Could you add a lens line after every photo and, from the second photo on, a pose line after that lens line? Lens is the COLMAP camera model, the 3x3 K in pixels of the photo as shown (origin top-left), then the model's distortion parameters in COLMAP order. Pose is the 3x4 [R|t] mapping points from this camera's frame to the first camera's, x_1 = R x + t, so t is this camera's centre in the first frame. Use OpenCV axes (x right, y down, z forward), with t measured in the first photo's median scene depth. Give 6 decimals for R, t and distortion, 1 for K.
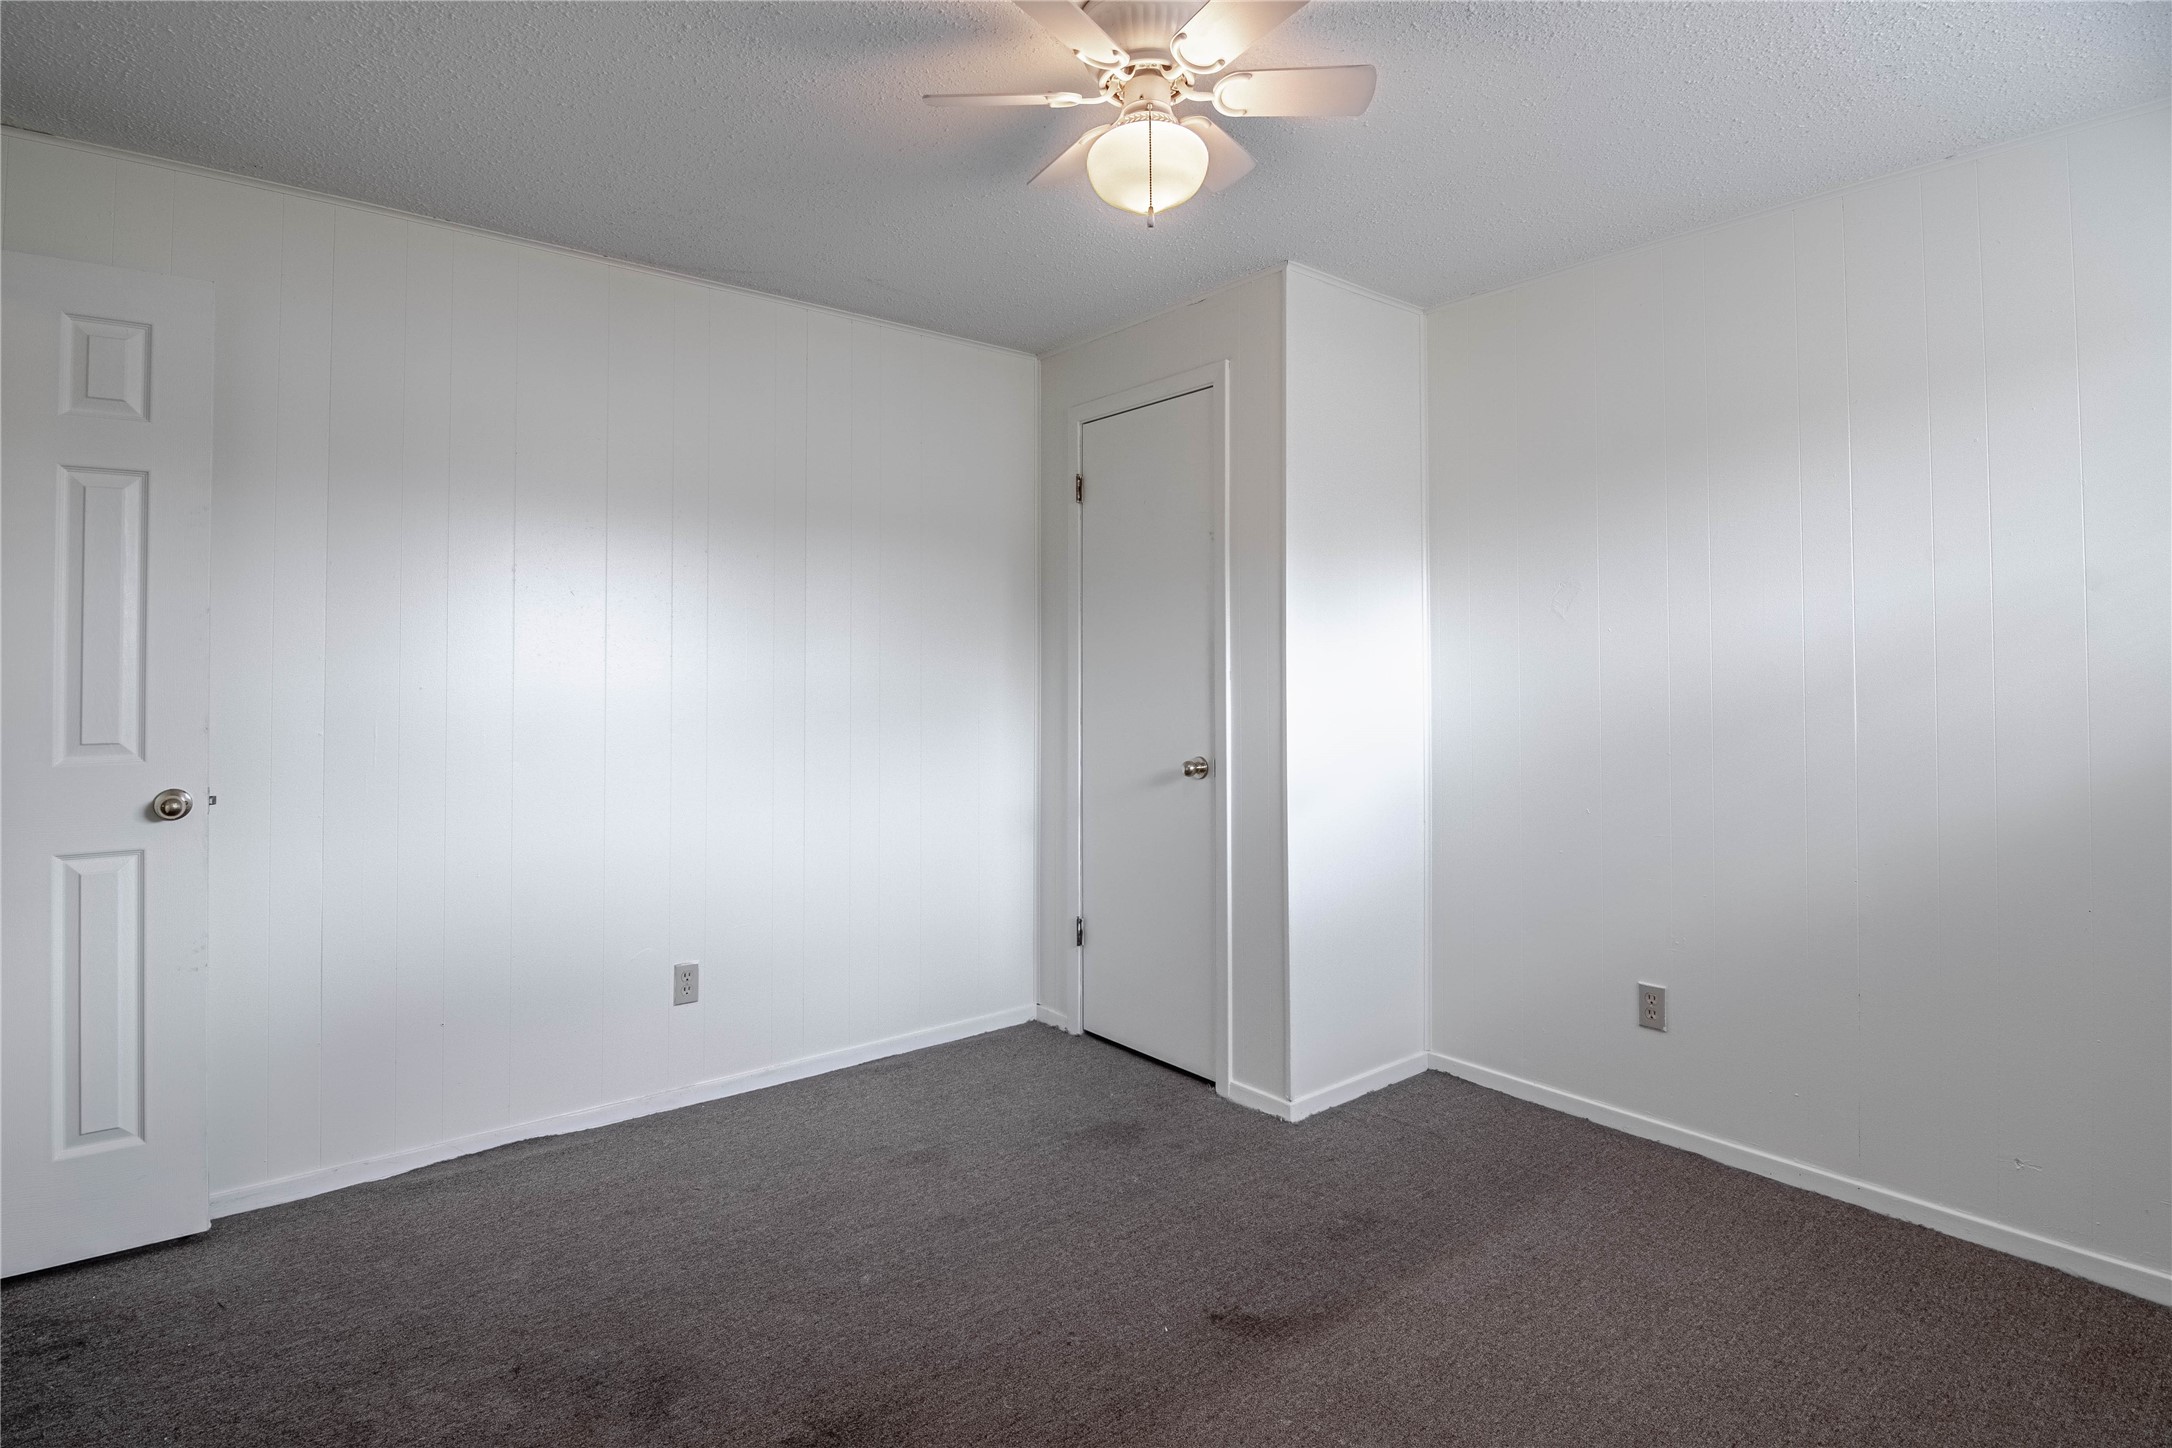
lens RADIAL K [[1192.8, 0, 1092.3], [0, 1192.8, 655.7], [0, 0, 1]] dist [-0.001364, -0.008314]
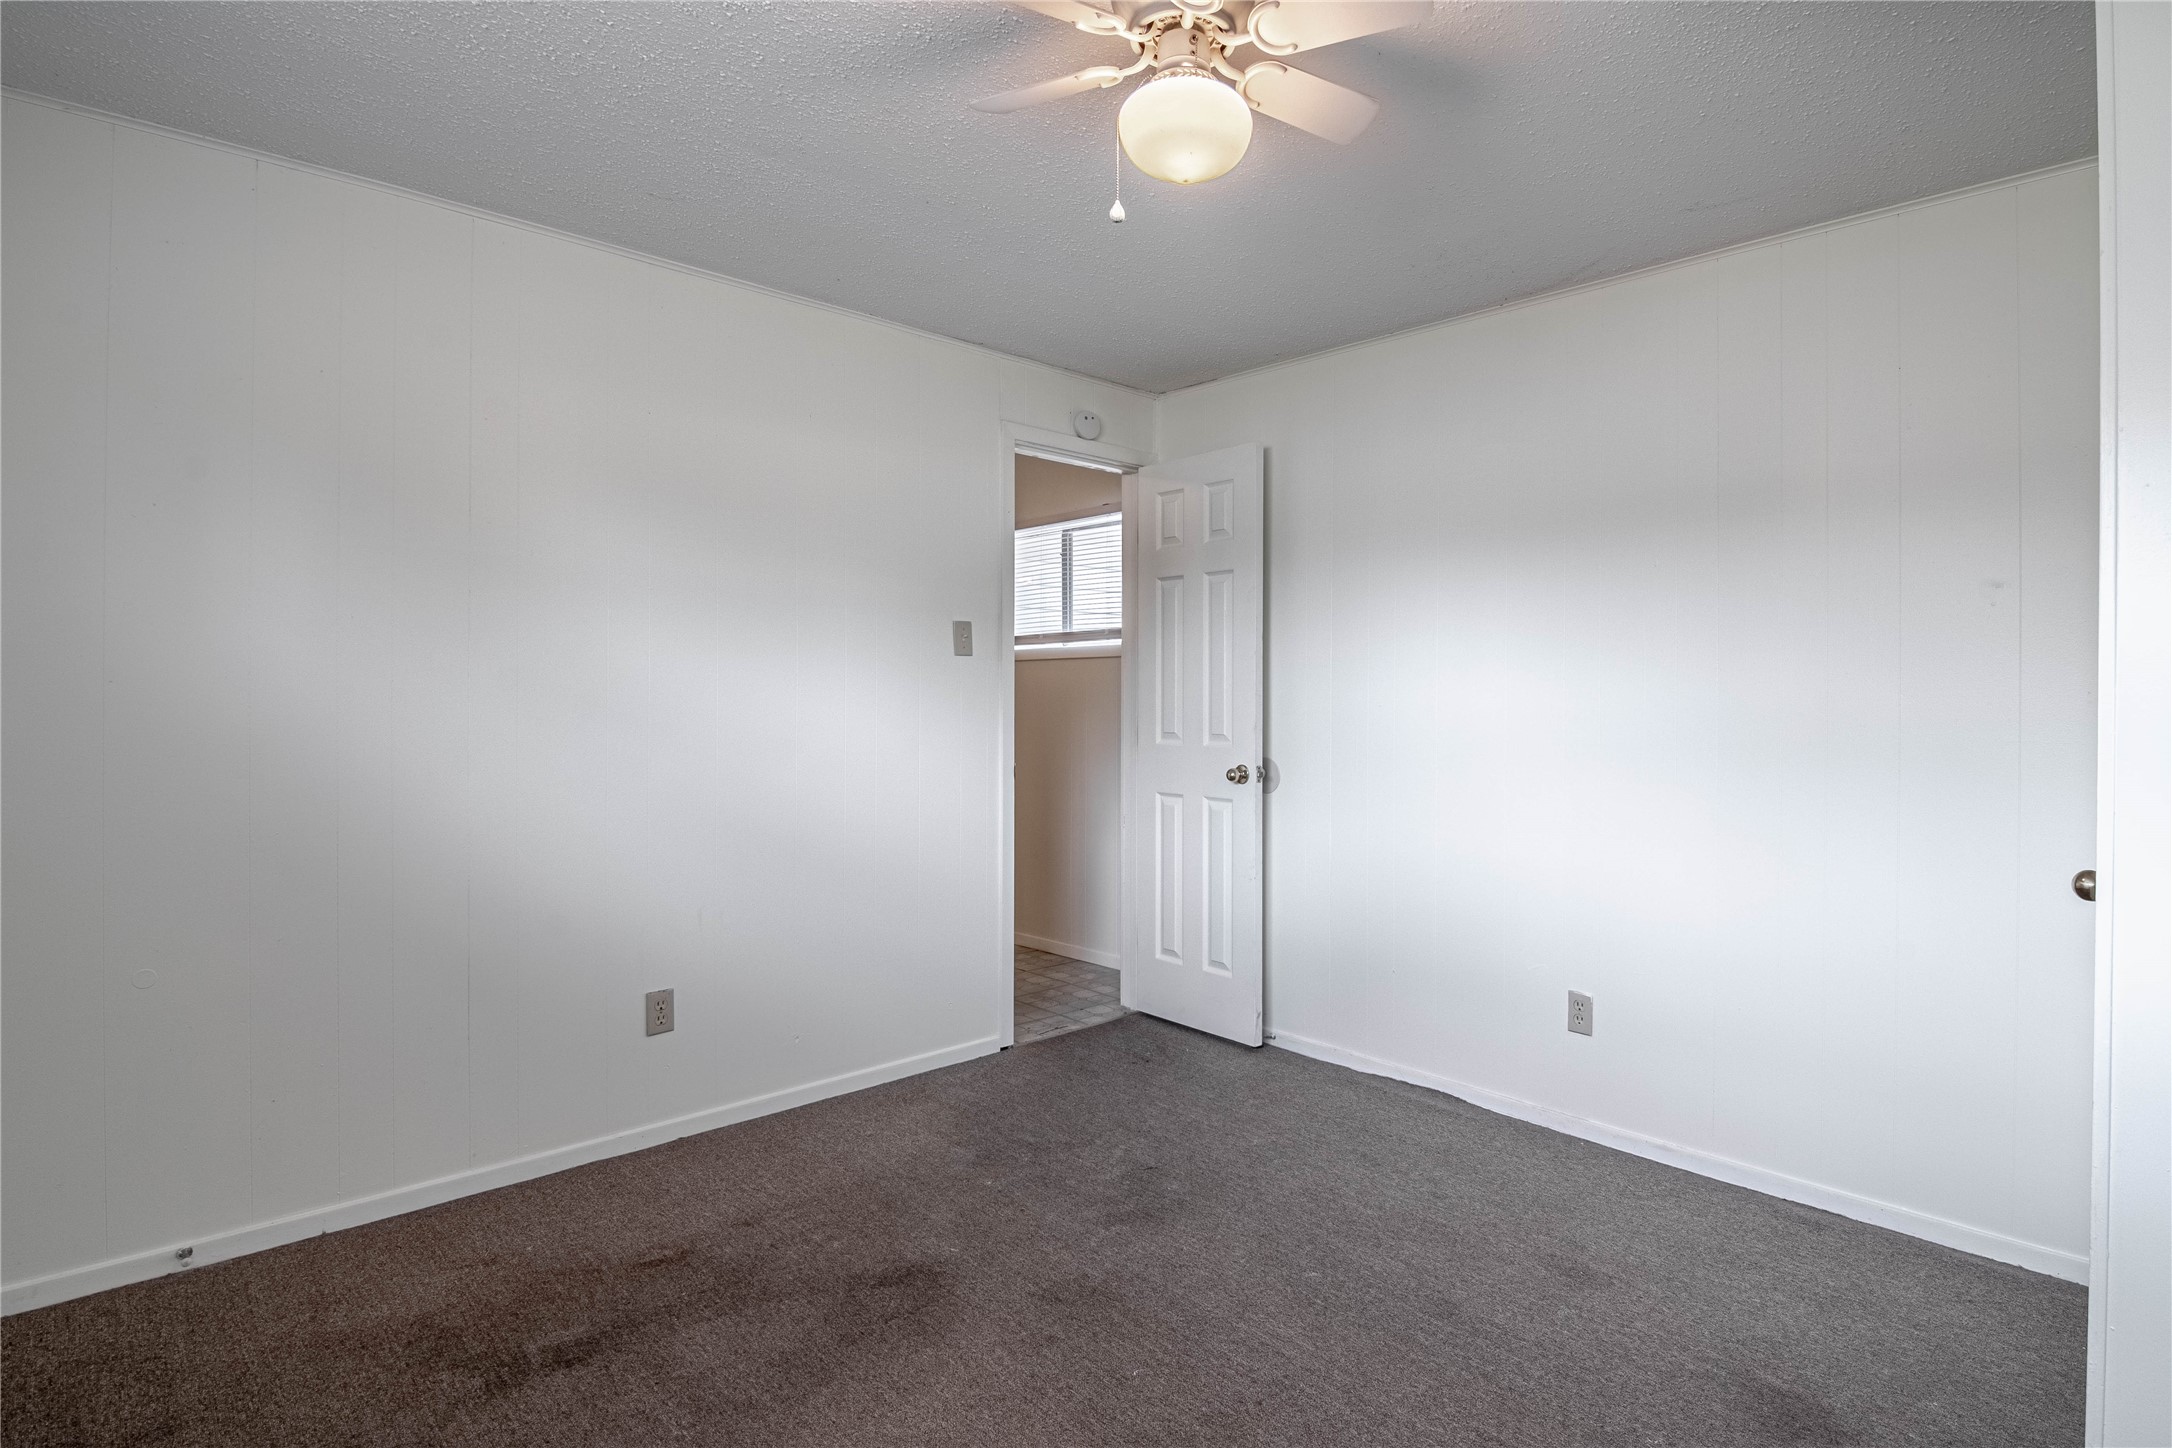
lens RADIAL K [[1084.1, 0, 1041.3], [0, 1084.1, 705.2], [0, 0, 1]] dist [-0.002741, -0.002416]
pose [[0.020398, 0.010677, -0.999735, 0.624781], [0.003194, 0.999937, 0.010745, 0.012490], [0.999787, -0.003412, 0.020362, 0.626149]]
